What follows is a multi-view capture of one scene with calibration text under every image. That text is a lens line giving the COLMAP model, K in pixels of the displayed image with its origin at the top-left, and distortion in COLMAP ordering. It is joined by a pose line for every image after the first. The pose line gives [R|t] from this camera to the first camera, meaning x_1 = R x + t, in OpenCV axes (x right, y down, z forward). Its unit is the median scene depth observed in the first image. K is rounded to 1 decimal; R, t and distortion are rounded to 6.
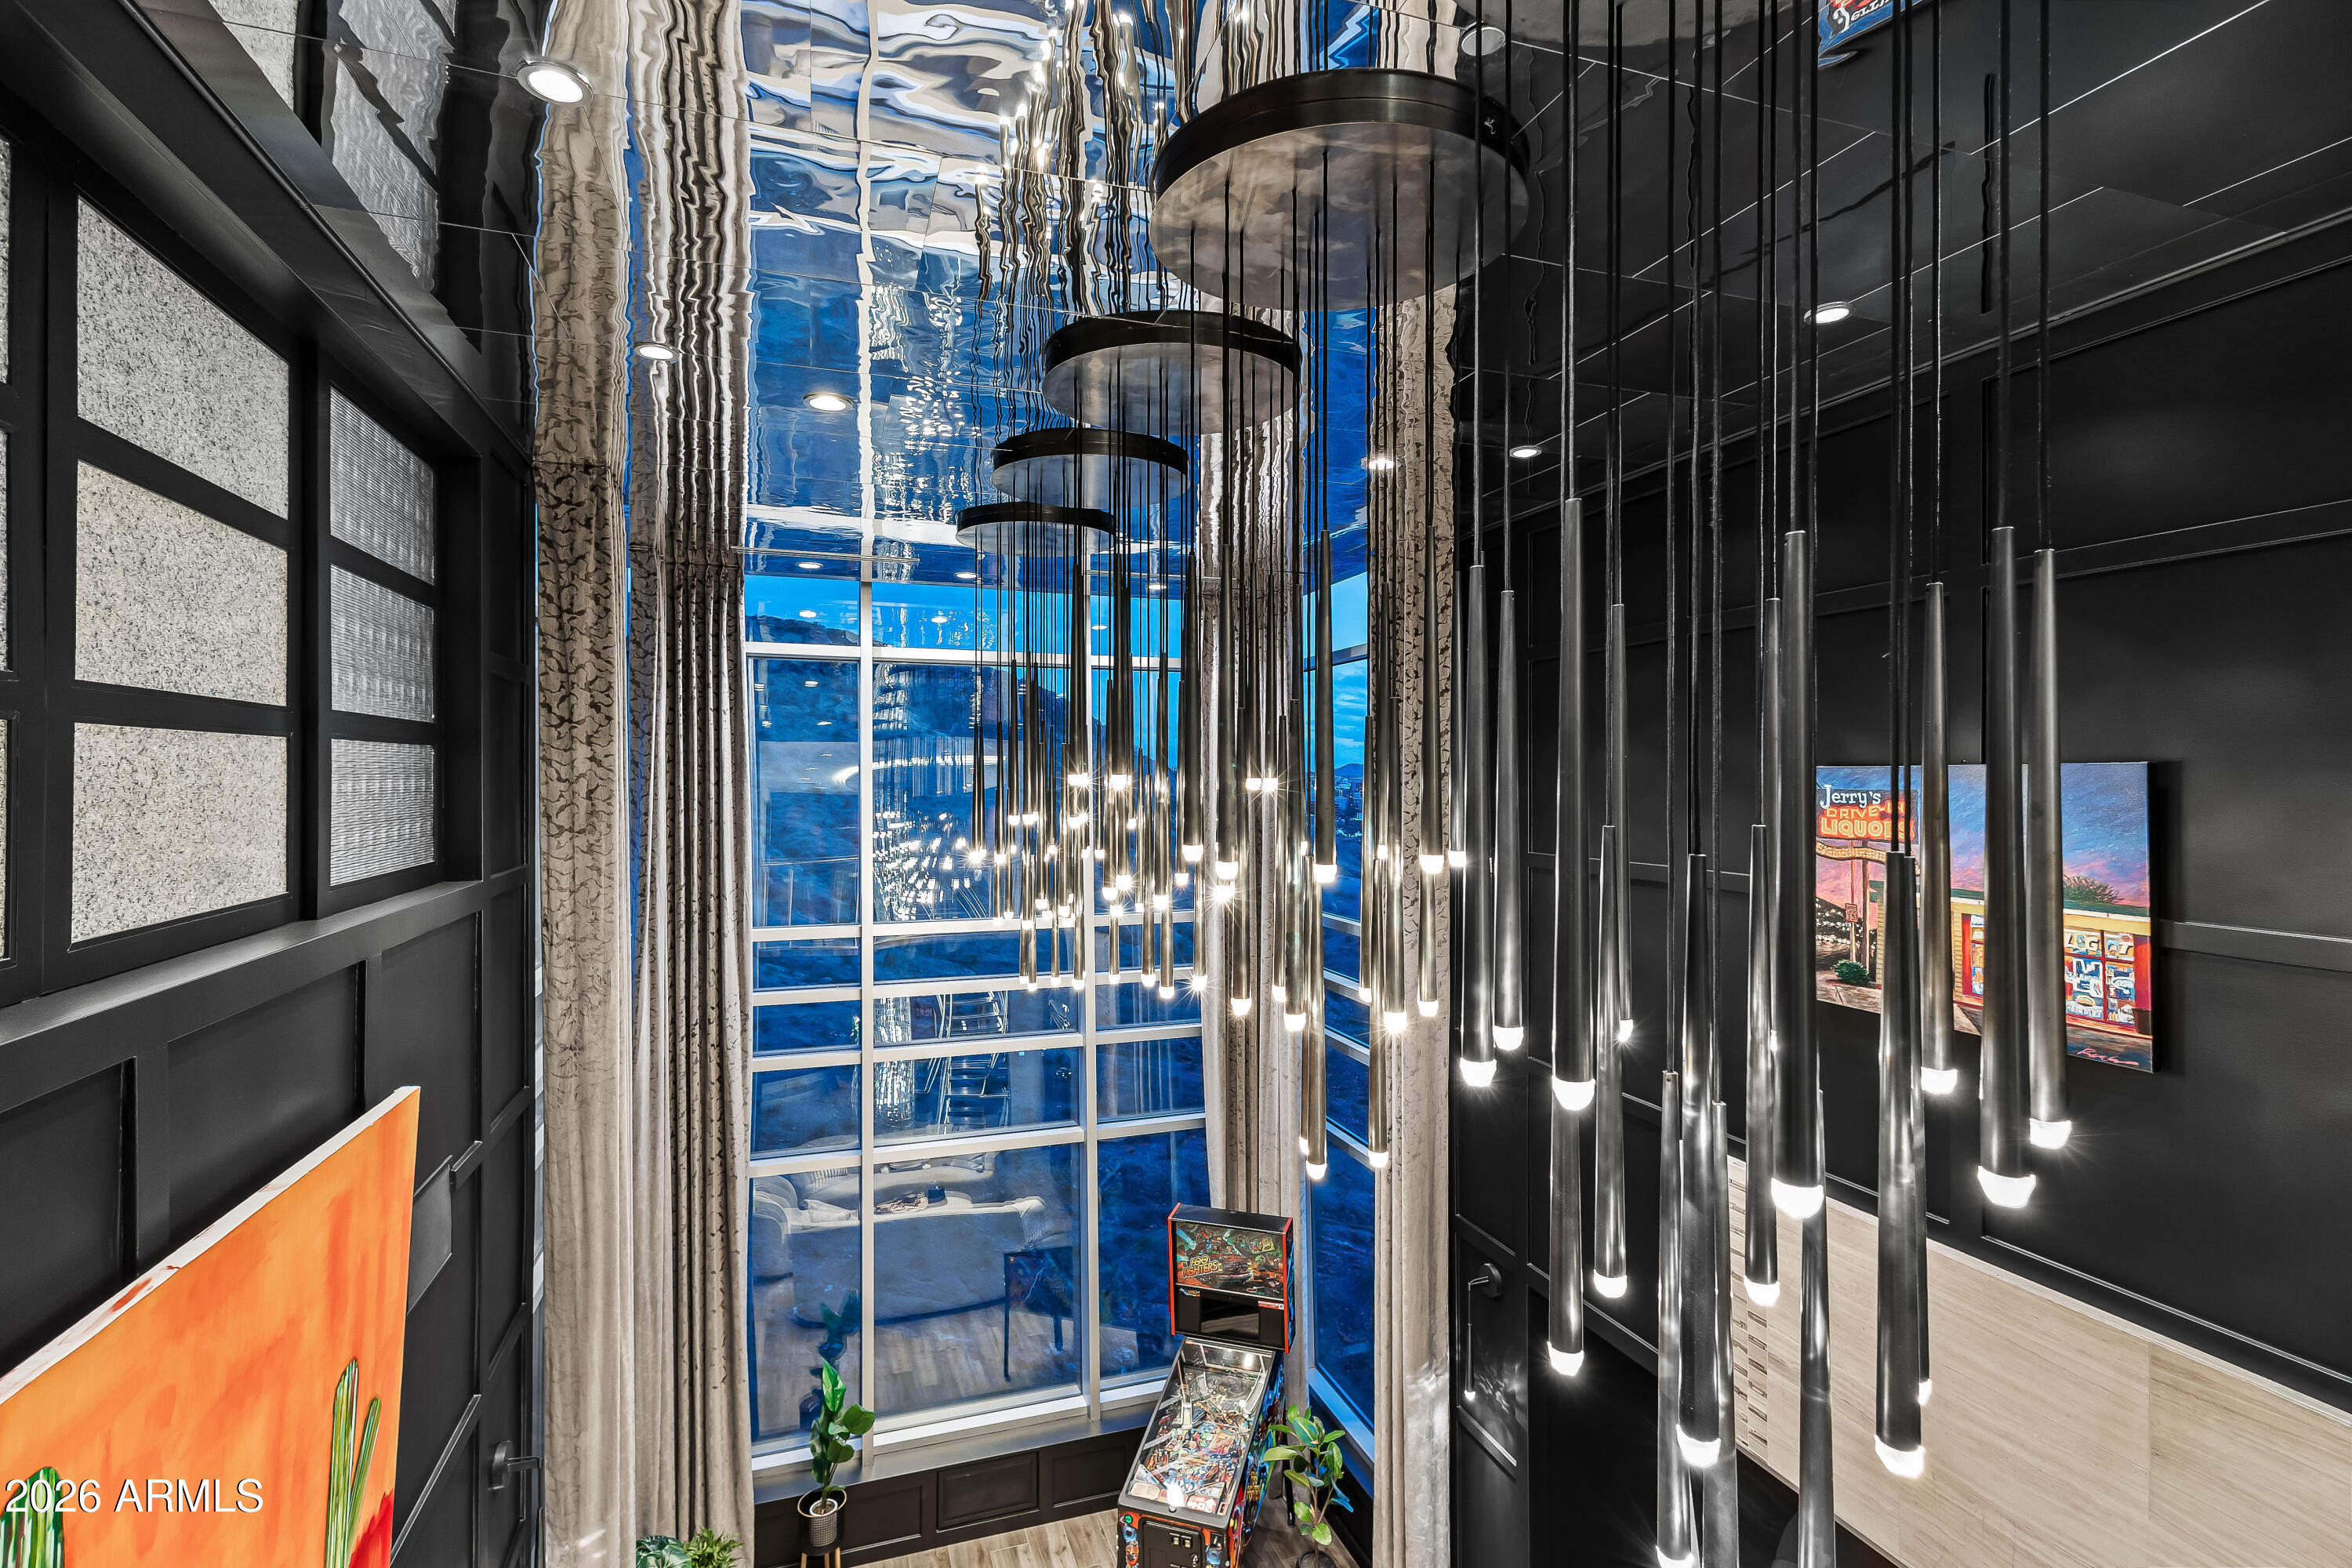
lens RADIAL K [[1112.2, 0, 1195.9], [0, 1112.2, 775.5], [0, 0, 1]] dist [0.009859, -0.003426]
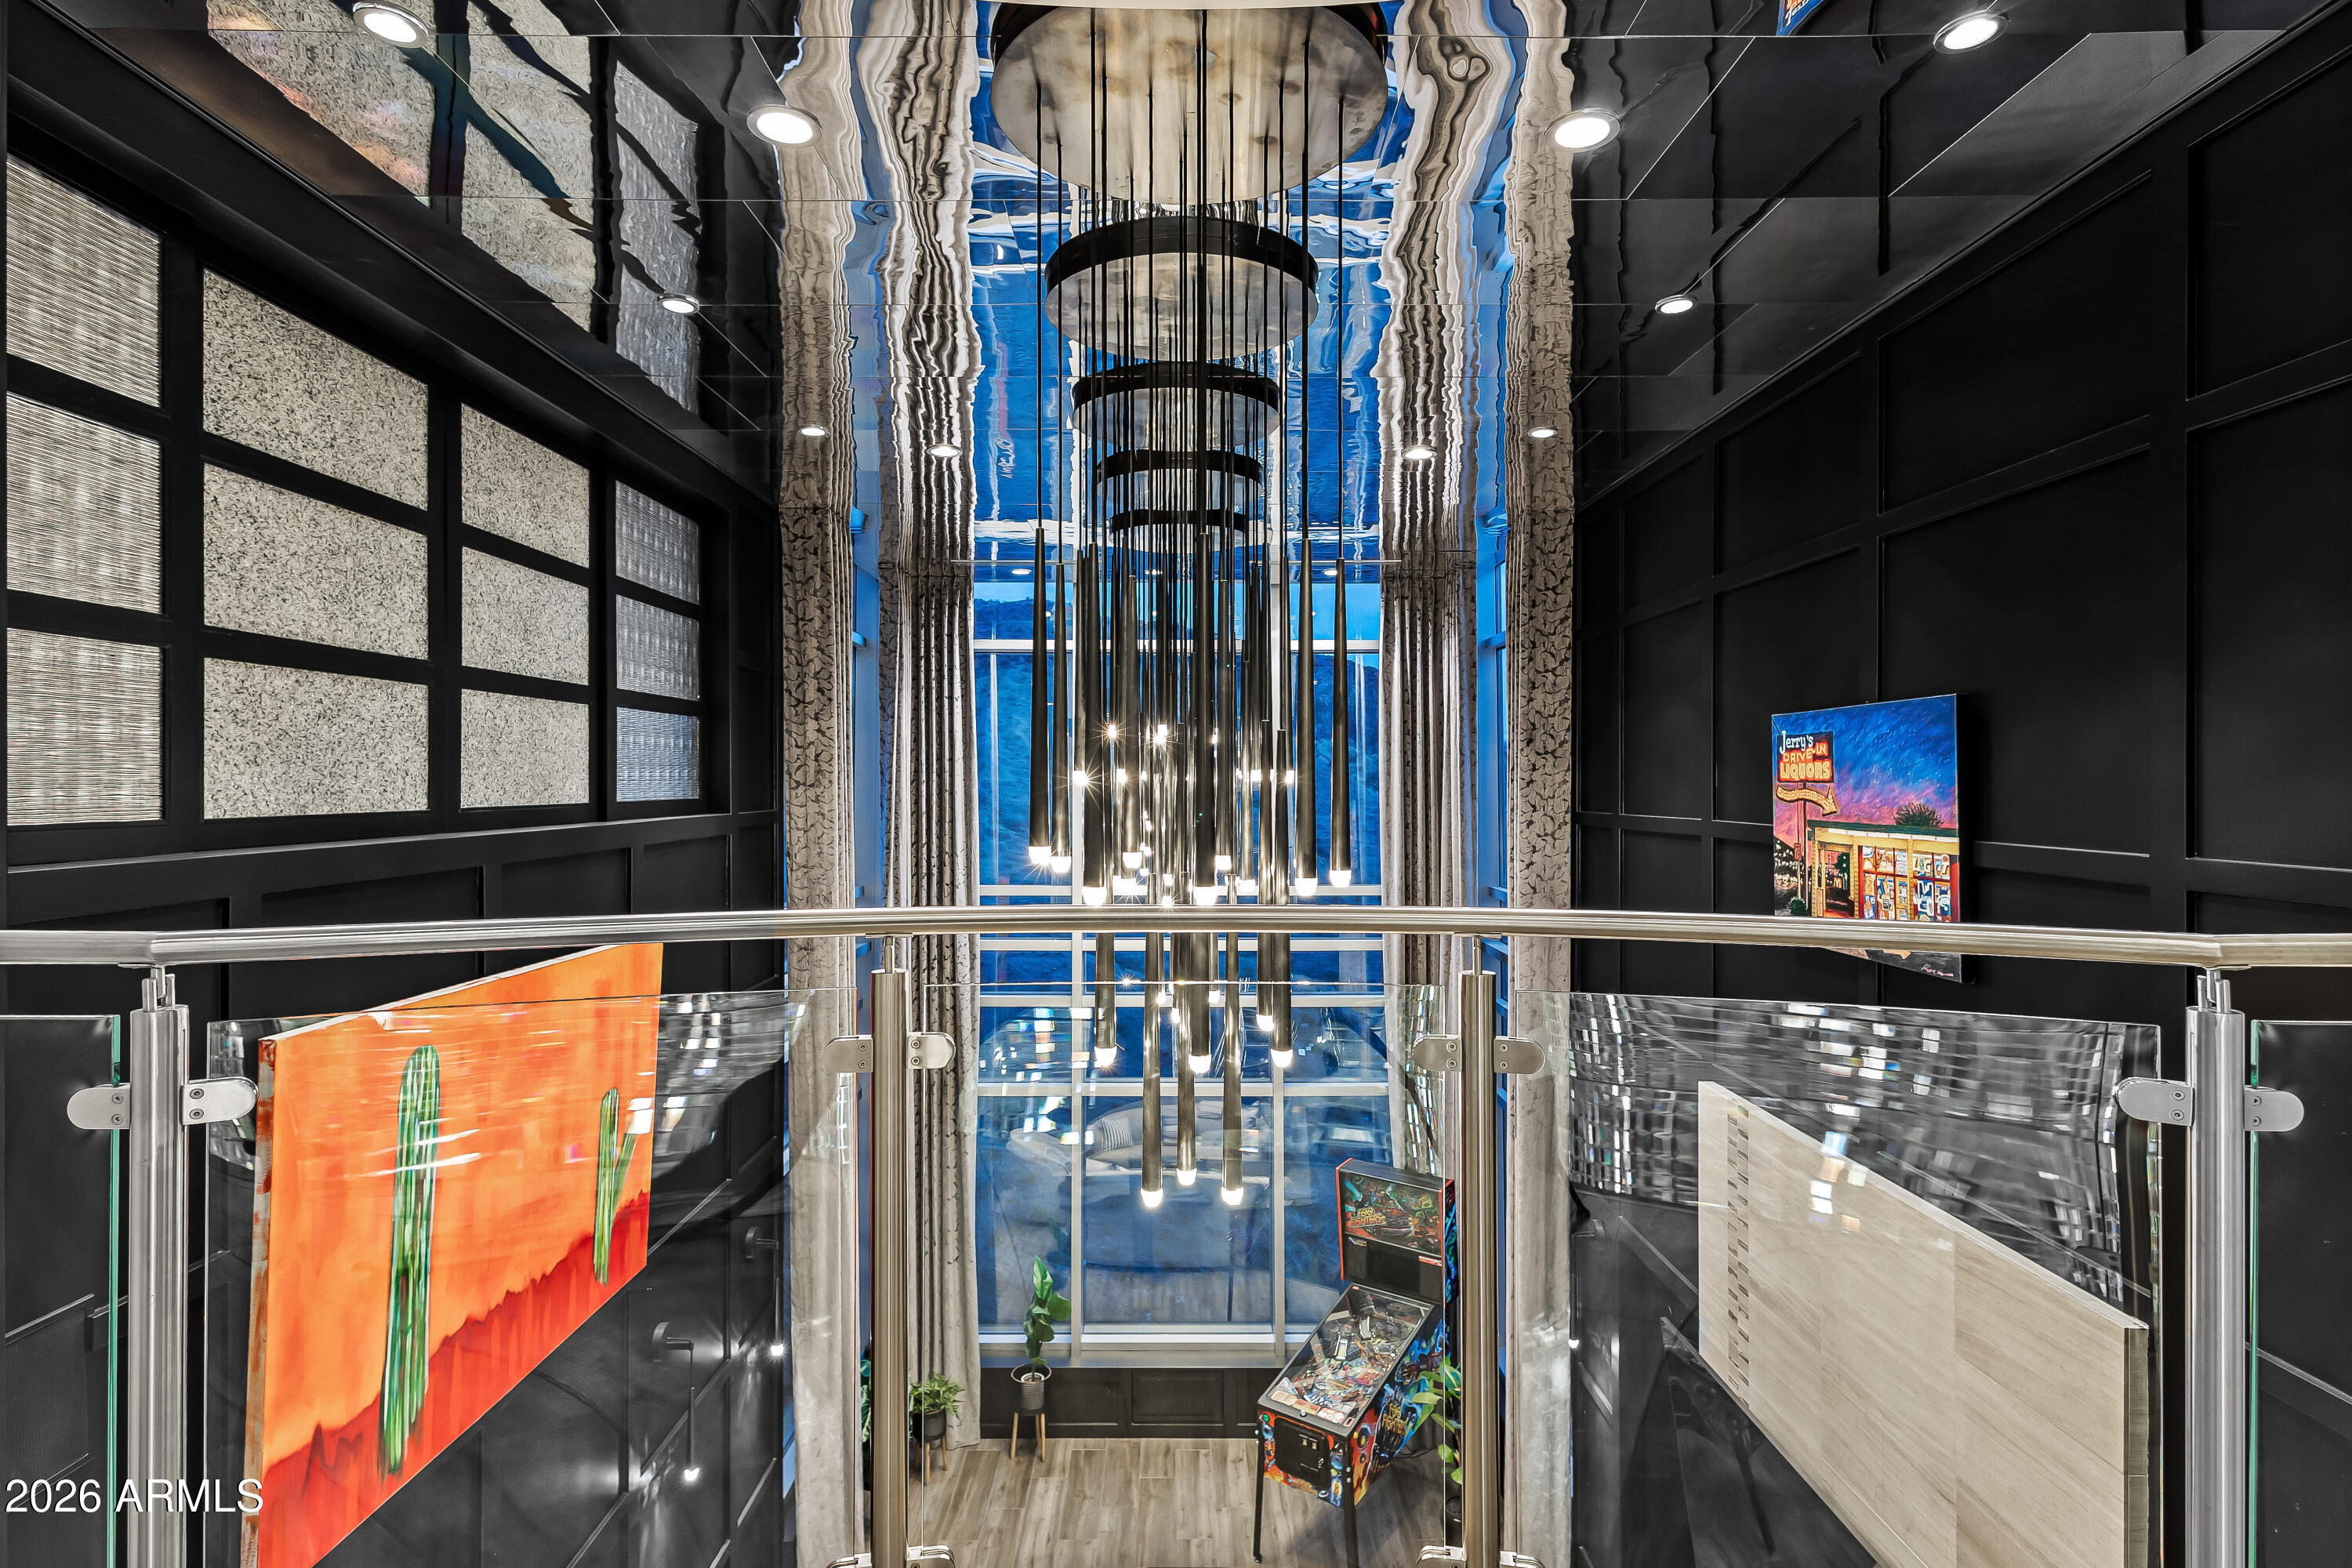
lens RADIAL K [[1210.9, 0, 1174.9], [0, 1210.9, 786.8], [0, 0, 1]] dist [0.005234, 0.000983]
pose [[0.944975, 0.001183, -0.327141, 0.326044], [0.000443, 0.999988, 0.004893, 0.044790], [0.327142, -0.004769, 0.944963, -0.216235]]
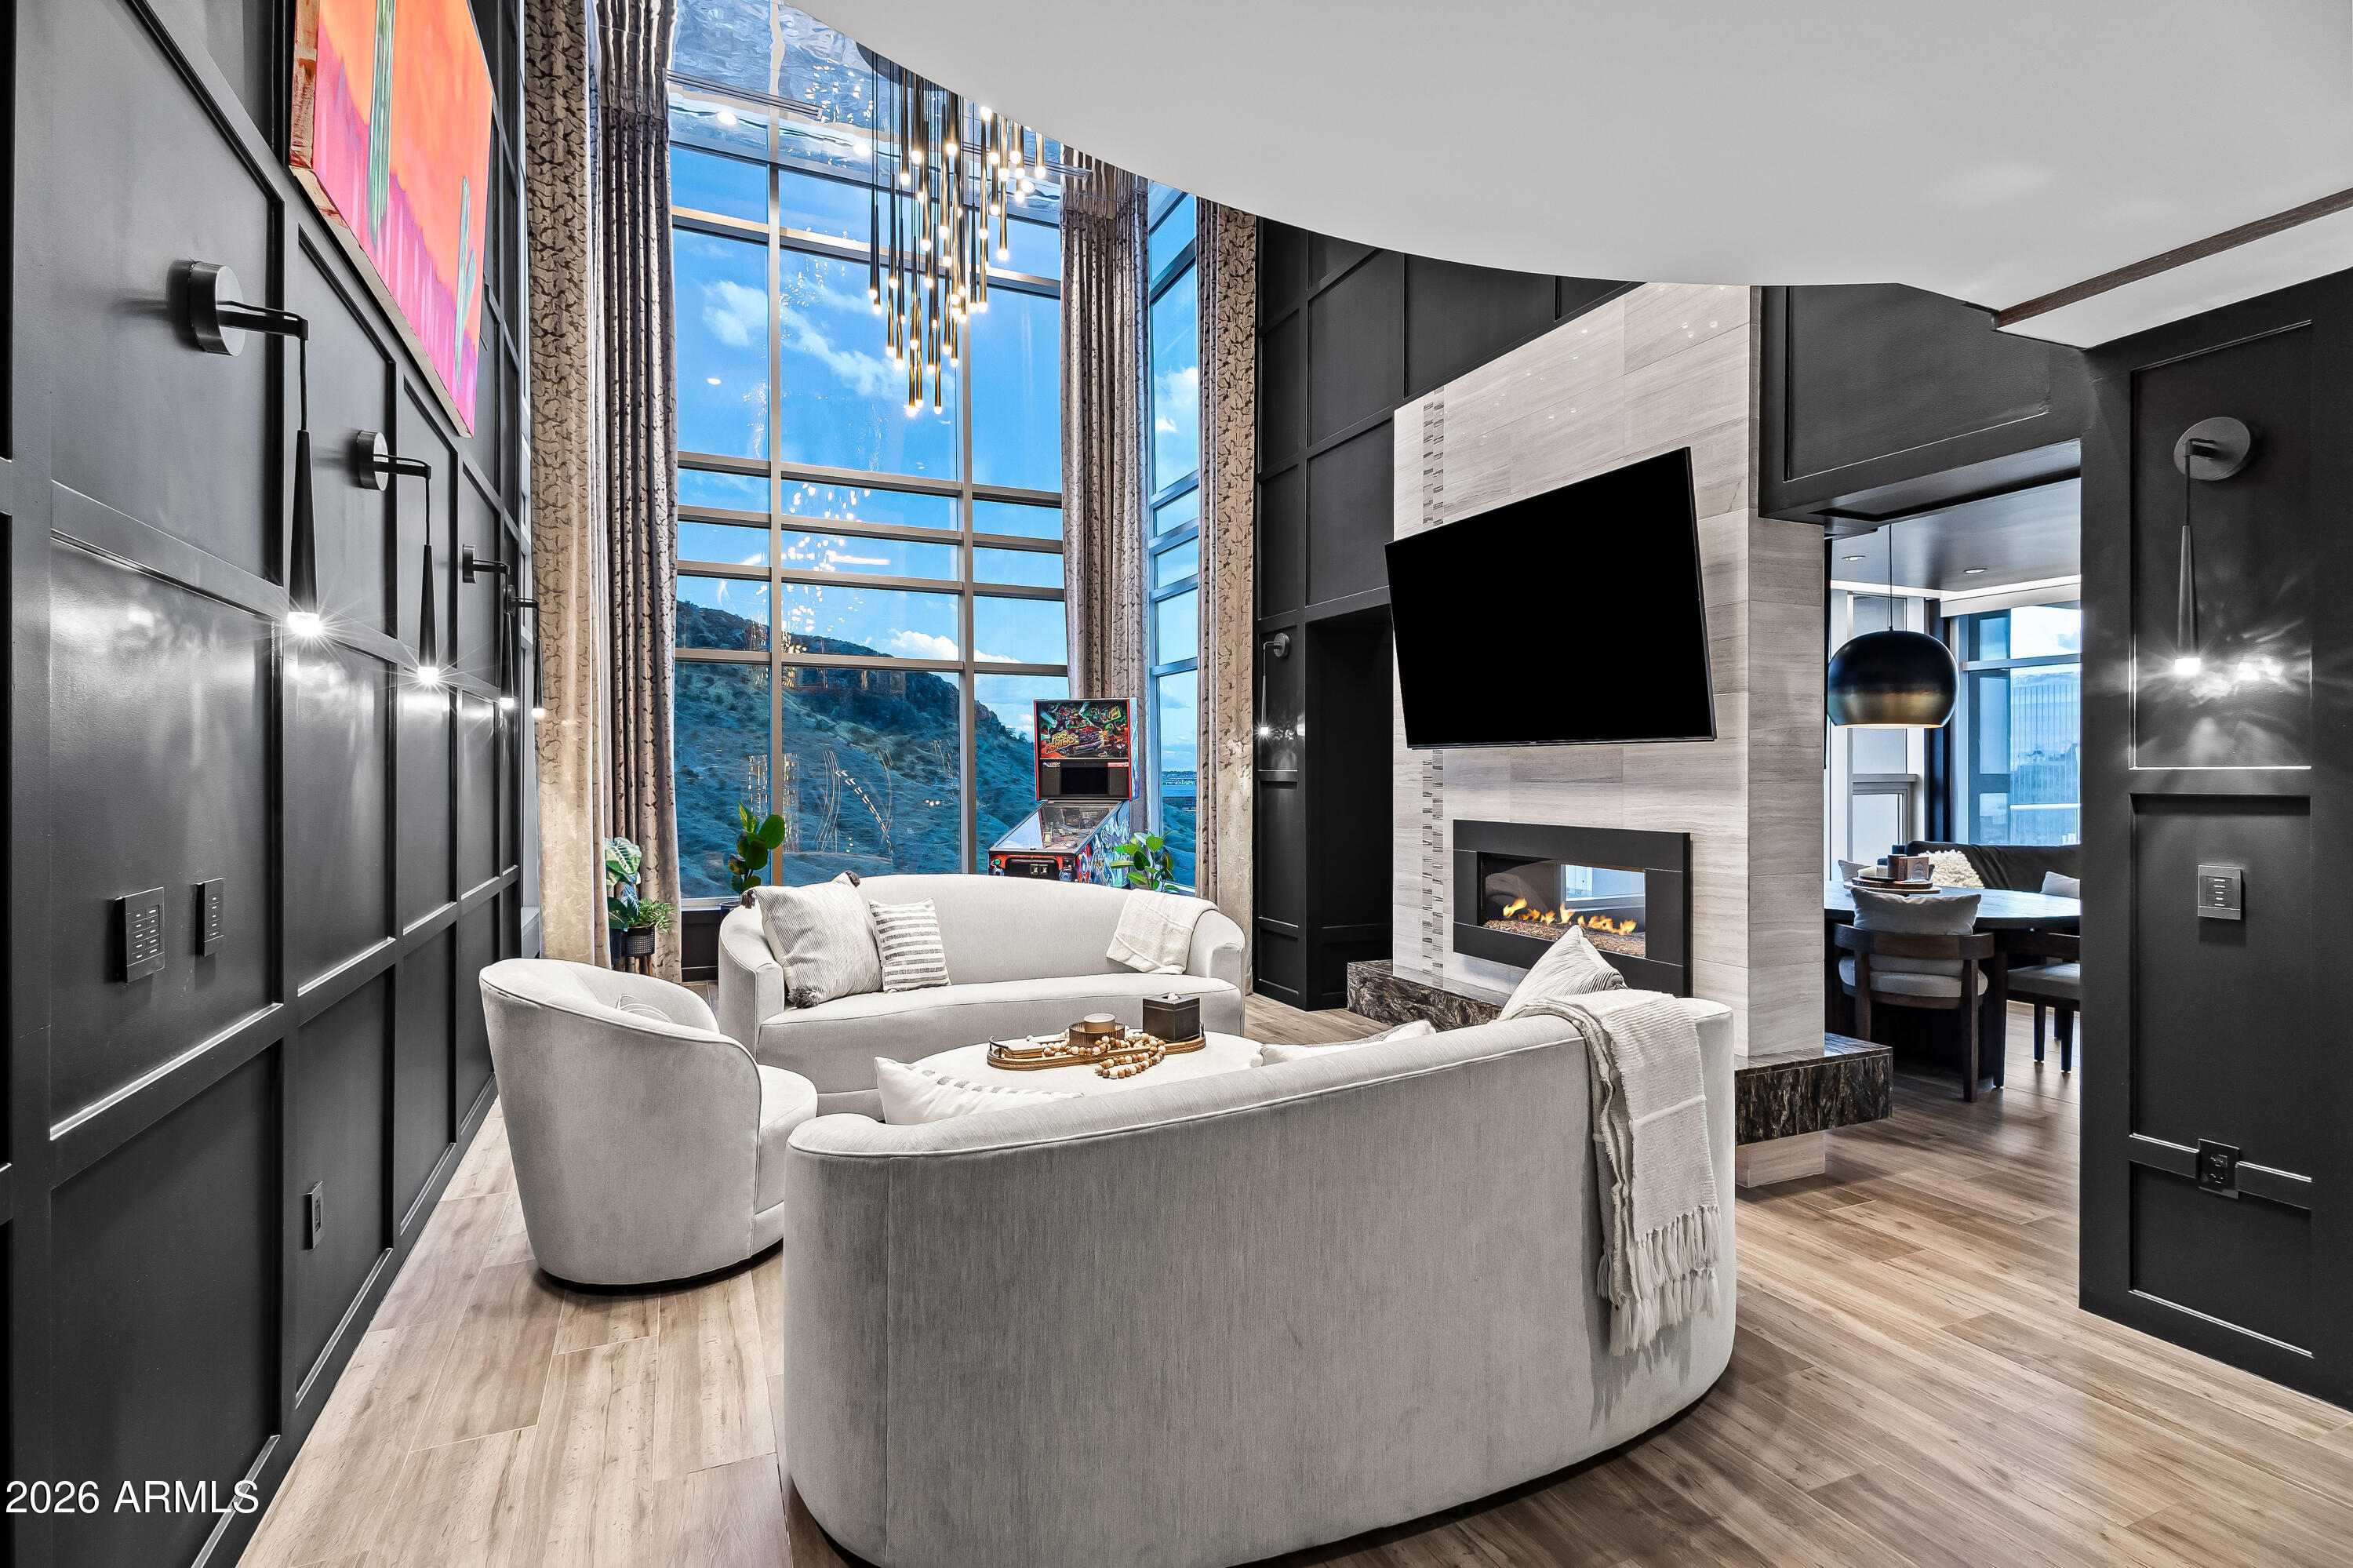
lens RADIAL K [[1112.7, 0, 1187.2], [0, 1112.7, 770.8], [0, 0, 1]] dist [0.009859, -0.003426]
pose [[0.995656, 0.001282, 0.093099, 0.045454], [-0.001621, 0.999992, 0.003563, 0.737222], [-0.093094, -0.003699, 0.995650, -0.342049]]
